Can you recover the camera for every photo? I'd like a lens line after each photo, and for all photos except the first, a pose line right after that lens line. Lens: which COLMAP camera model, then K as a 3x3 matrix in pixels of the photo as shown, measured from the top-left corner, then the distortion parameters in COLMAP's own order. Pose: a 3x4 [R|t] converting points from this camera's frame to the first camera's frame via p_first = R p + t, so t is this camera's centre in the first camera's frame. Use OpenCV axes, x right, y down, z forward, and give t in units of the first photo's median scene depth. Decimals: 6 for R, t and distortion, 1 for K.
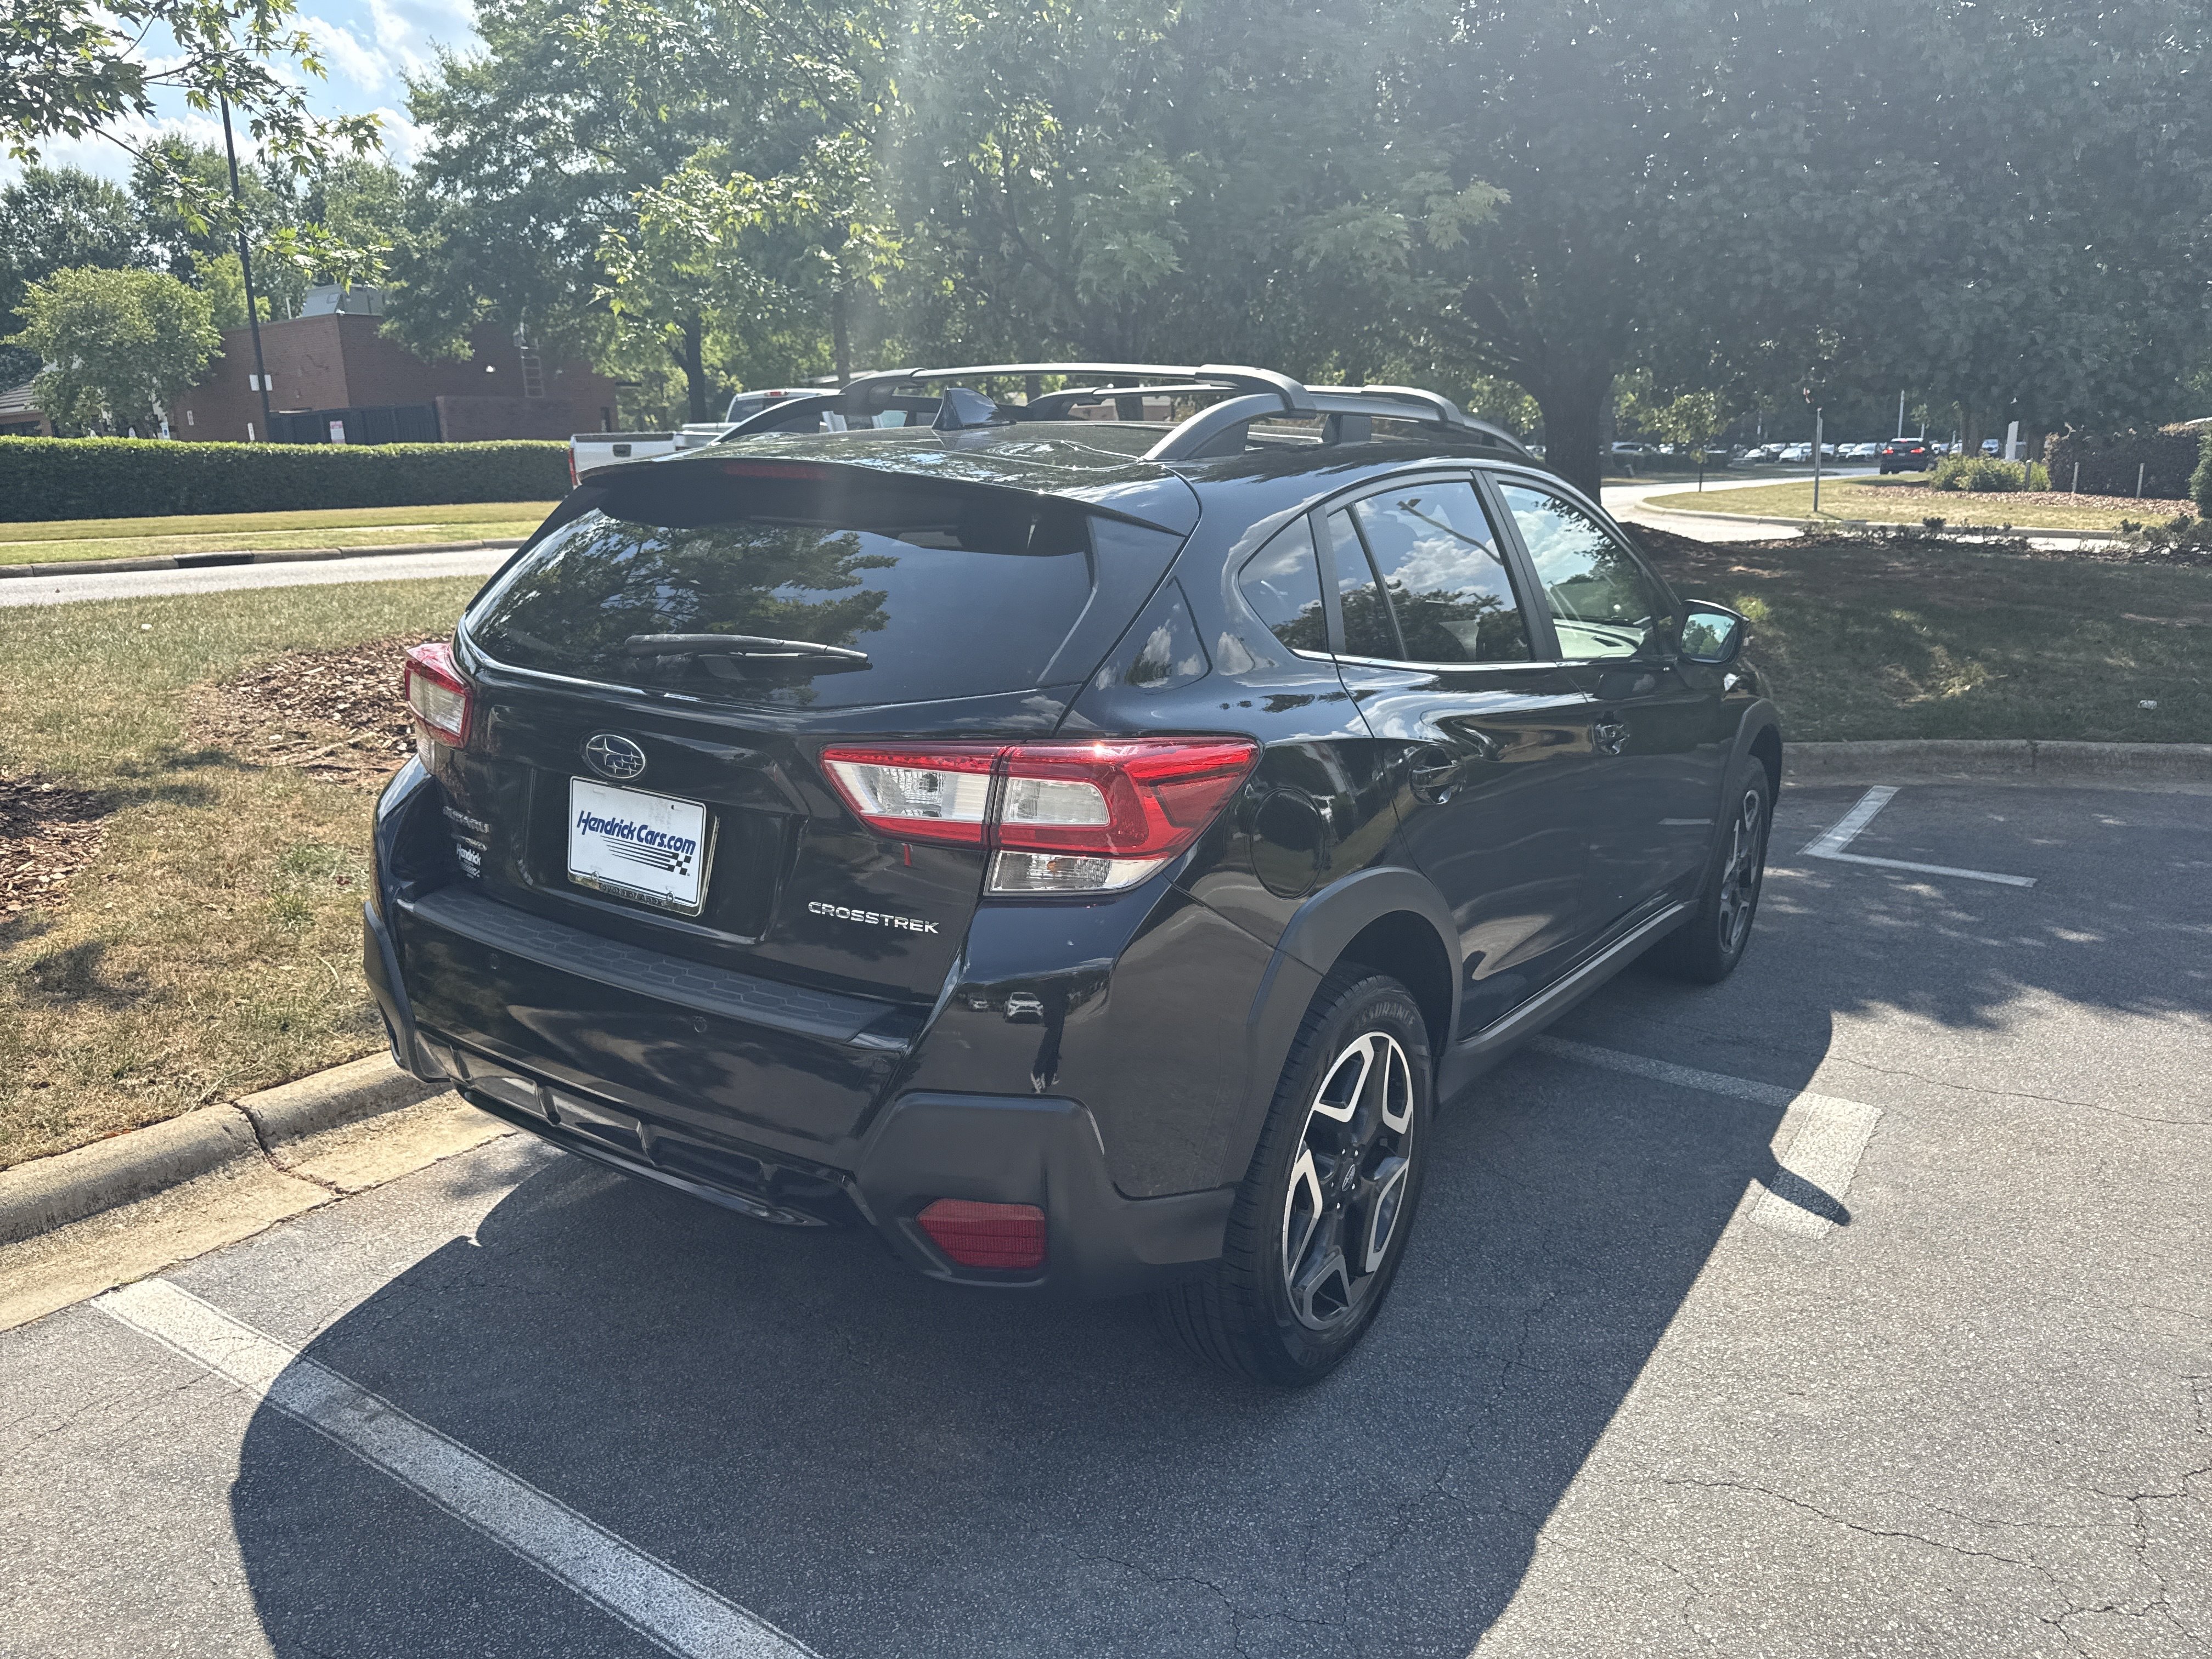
lens RADIAL K [[1603.1, 0, 1082.5], [0, 1603.1, 831.1], [0, 0, 1]] dist [0.012477, -0.019460]
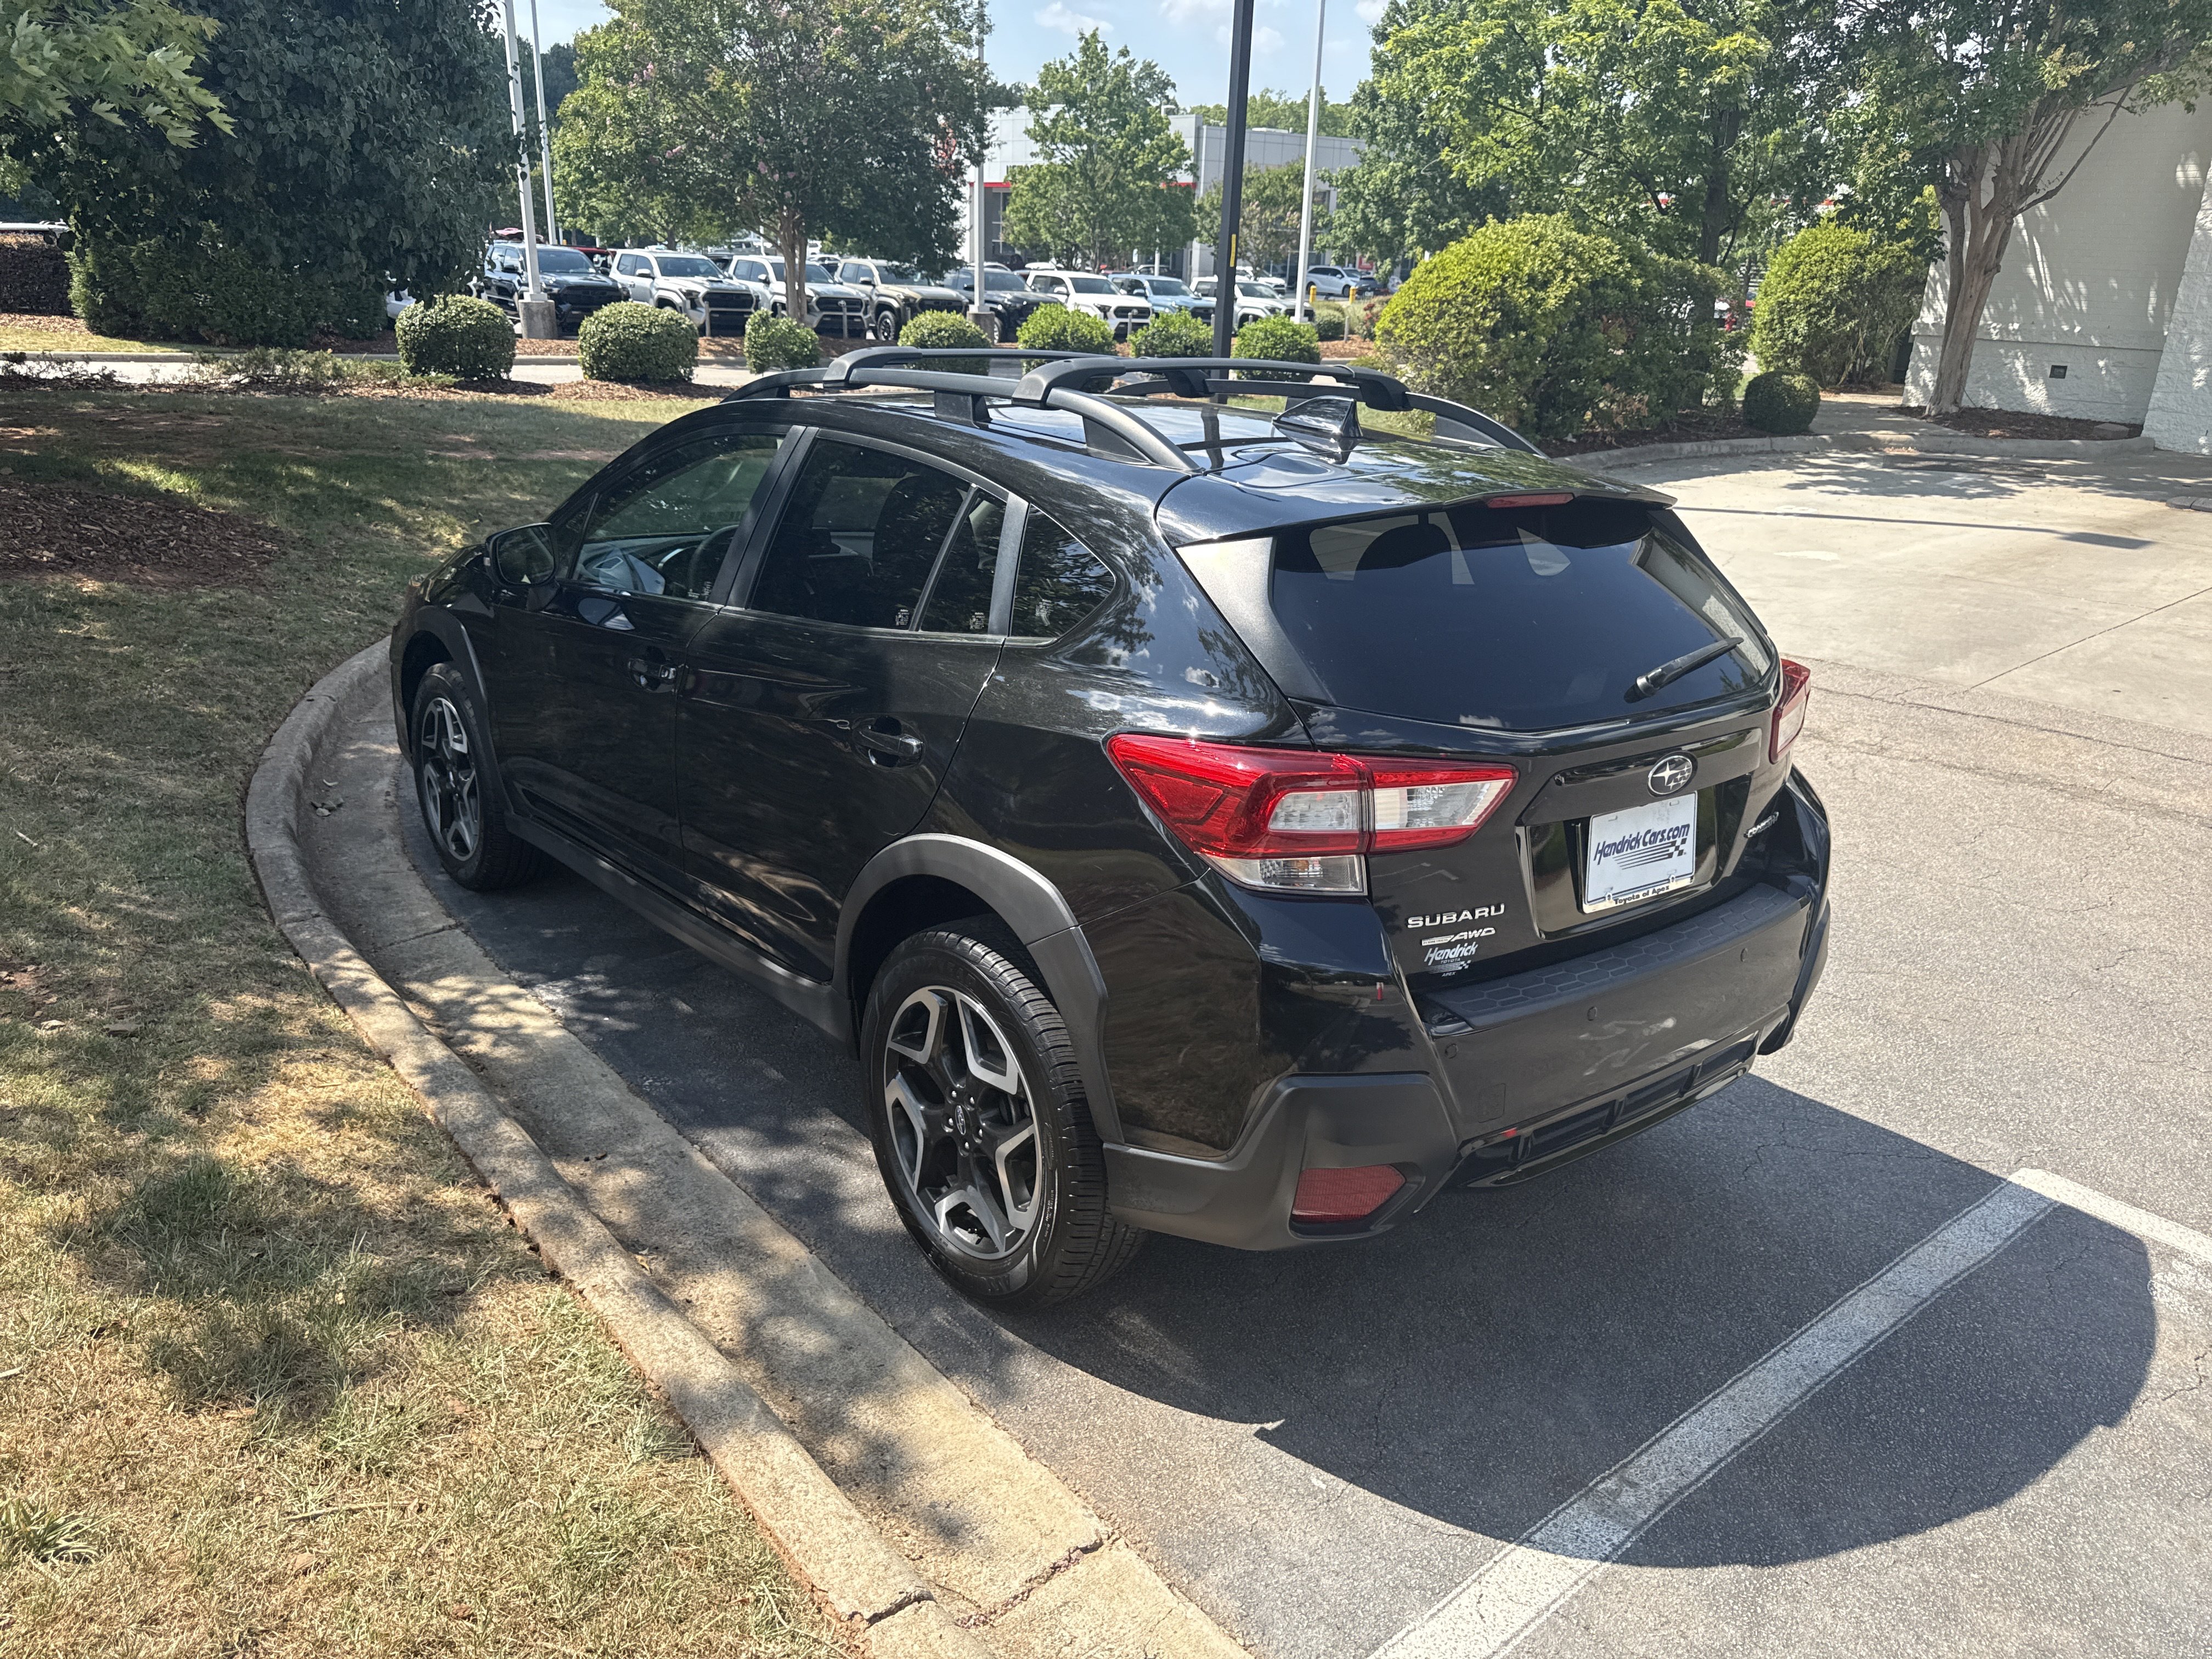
lens RADIAL K [[1603.1, 0, 1081.2], [0, 1603.1, 835.5], [0, 0, 1]] dist [0.012477, -0.019460]
pose [[0.255373, -0.299195, 0.919384, -1.391522], [0.179663, 0.949037, 0.258941, -0.358338], [-0.950003, 0.099053, 0.296112, 1.030764]]
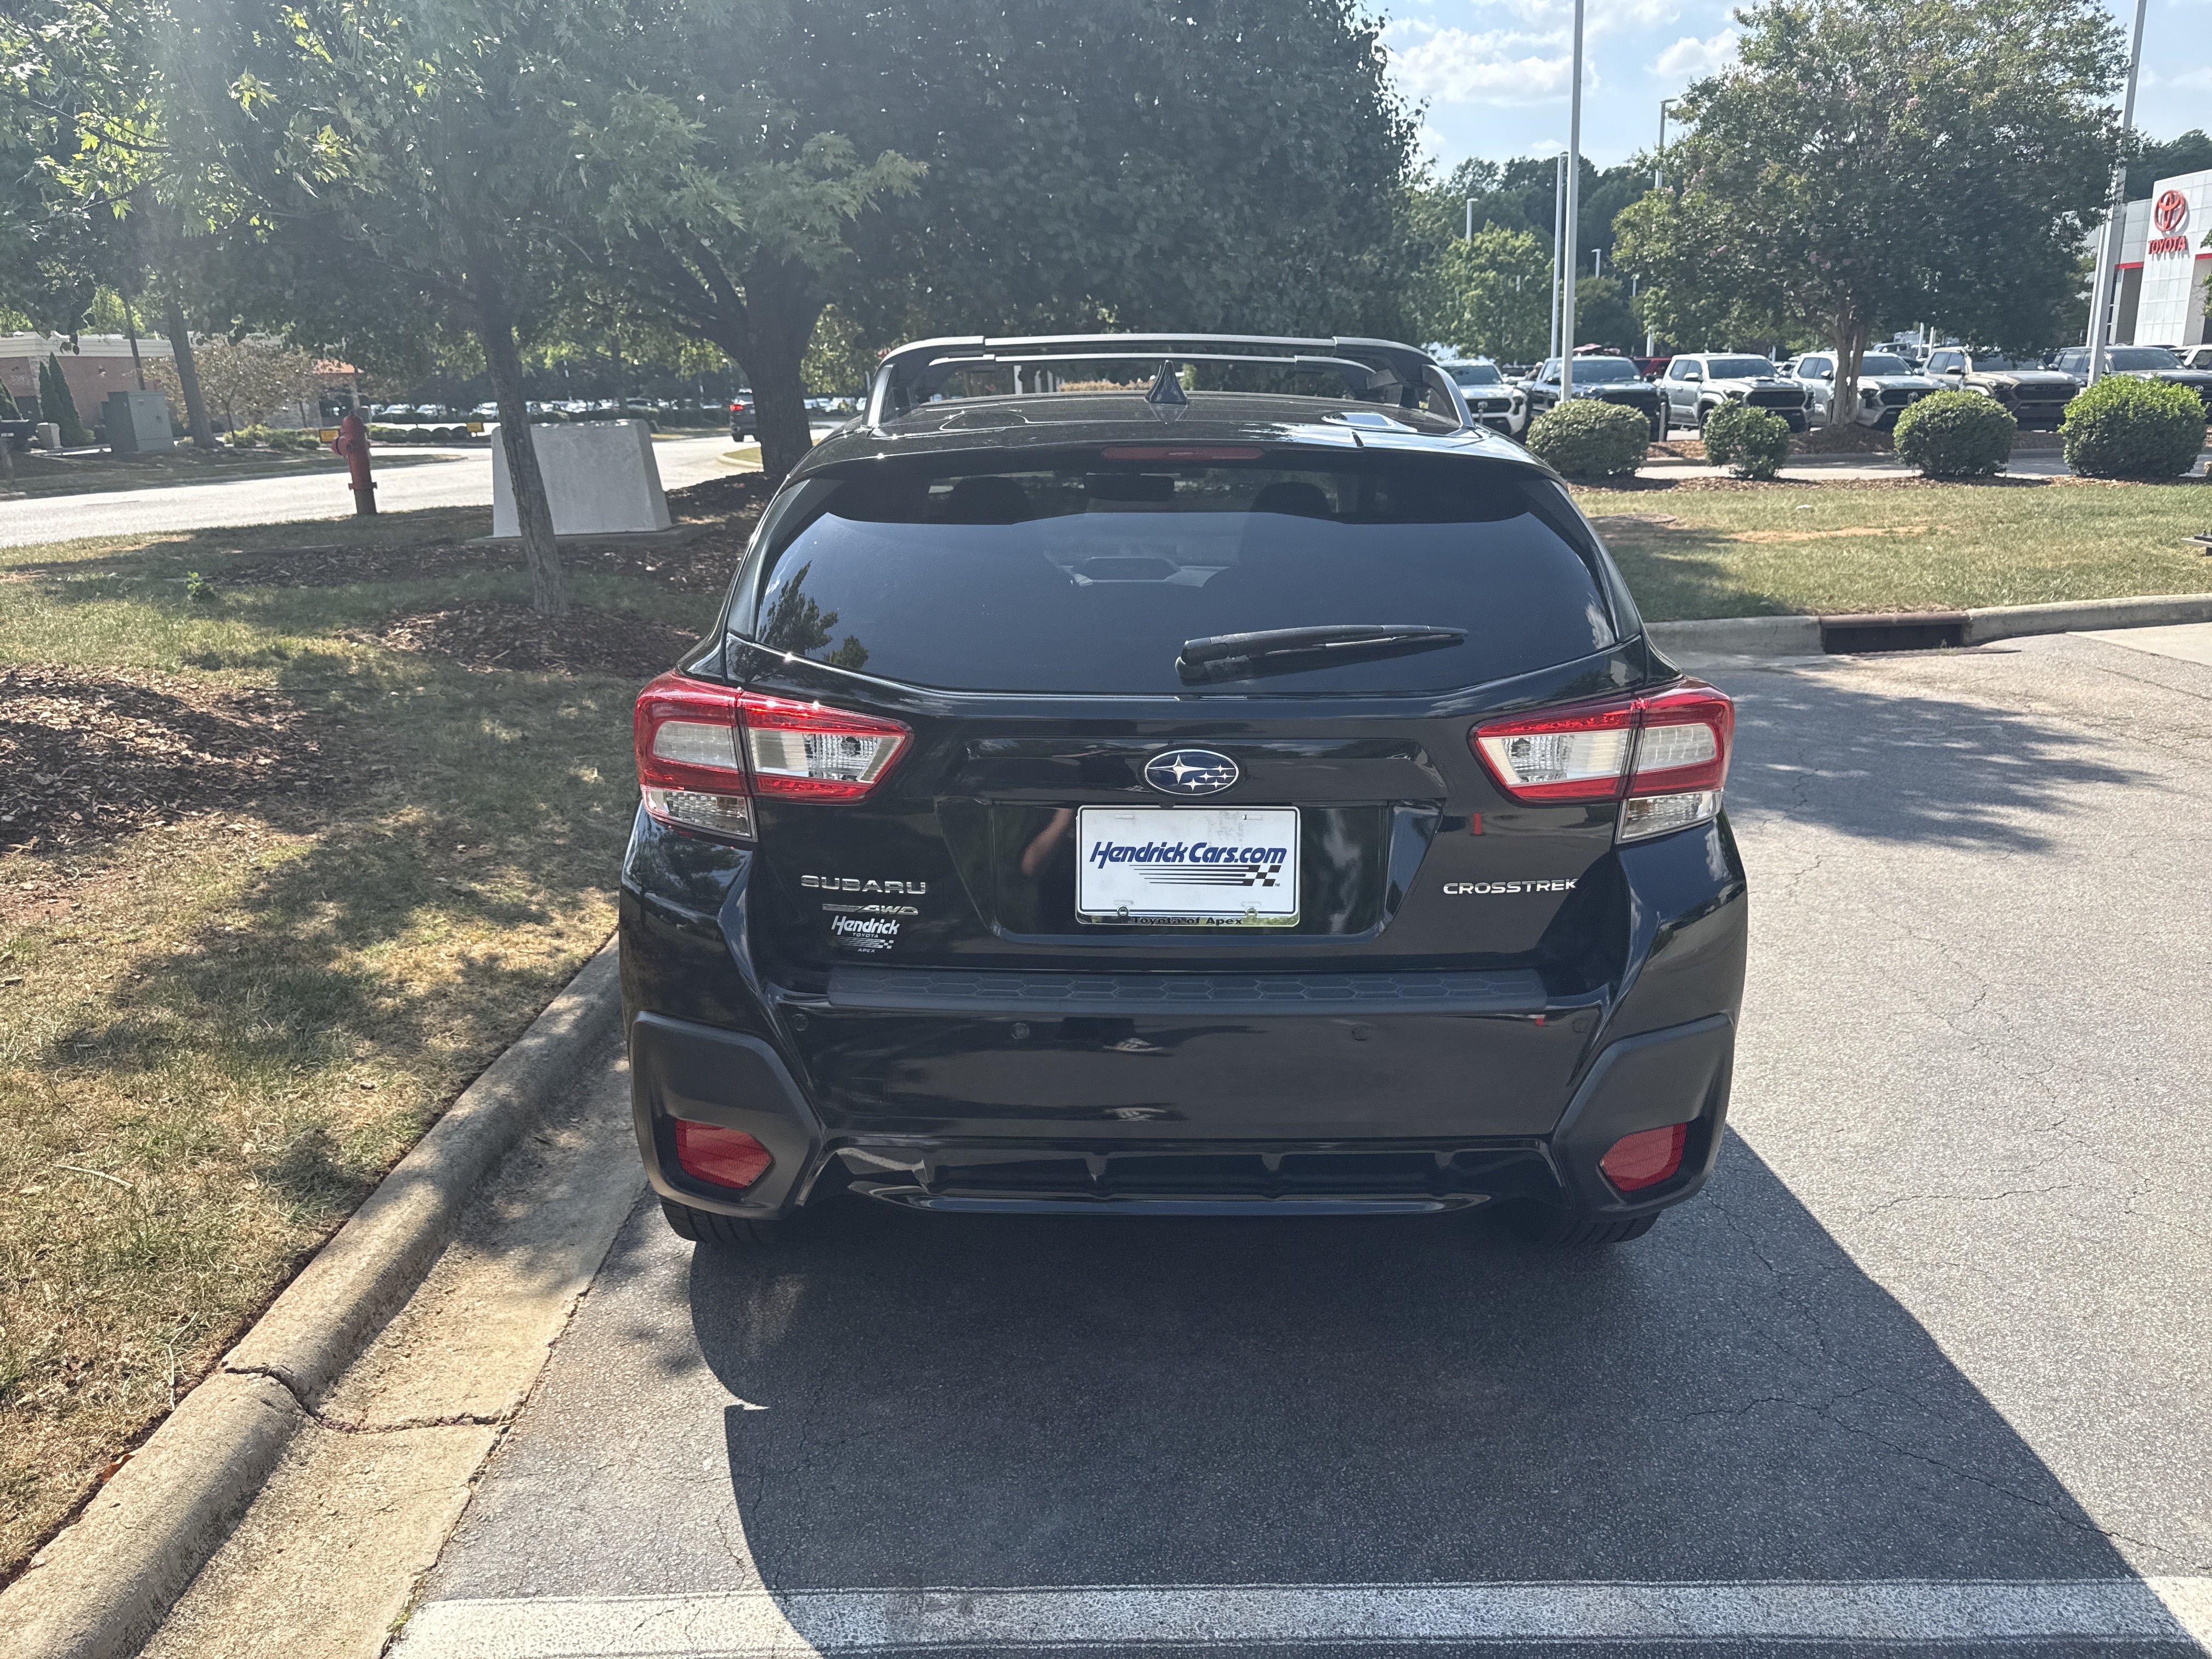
lens RADIAL K [[1603.1, 0, 1102.7], [0, 1603.1, 819.7], [0, 0, 1]] dist [0.012477, -0.019460]
pose [[0.813186, -0.157766, 0.560213, -0.817312], [0.147984, 0.986972, 0.063141, -0.081704], [-0.562876, 0.031557, 0.825938, 0.273642]]
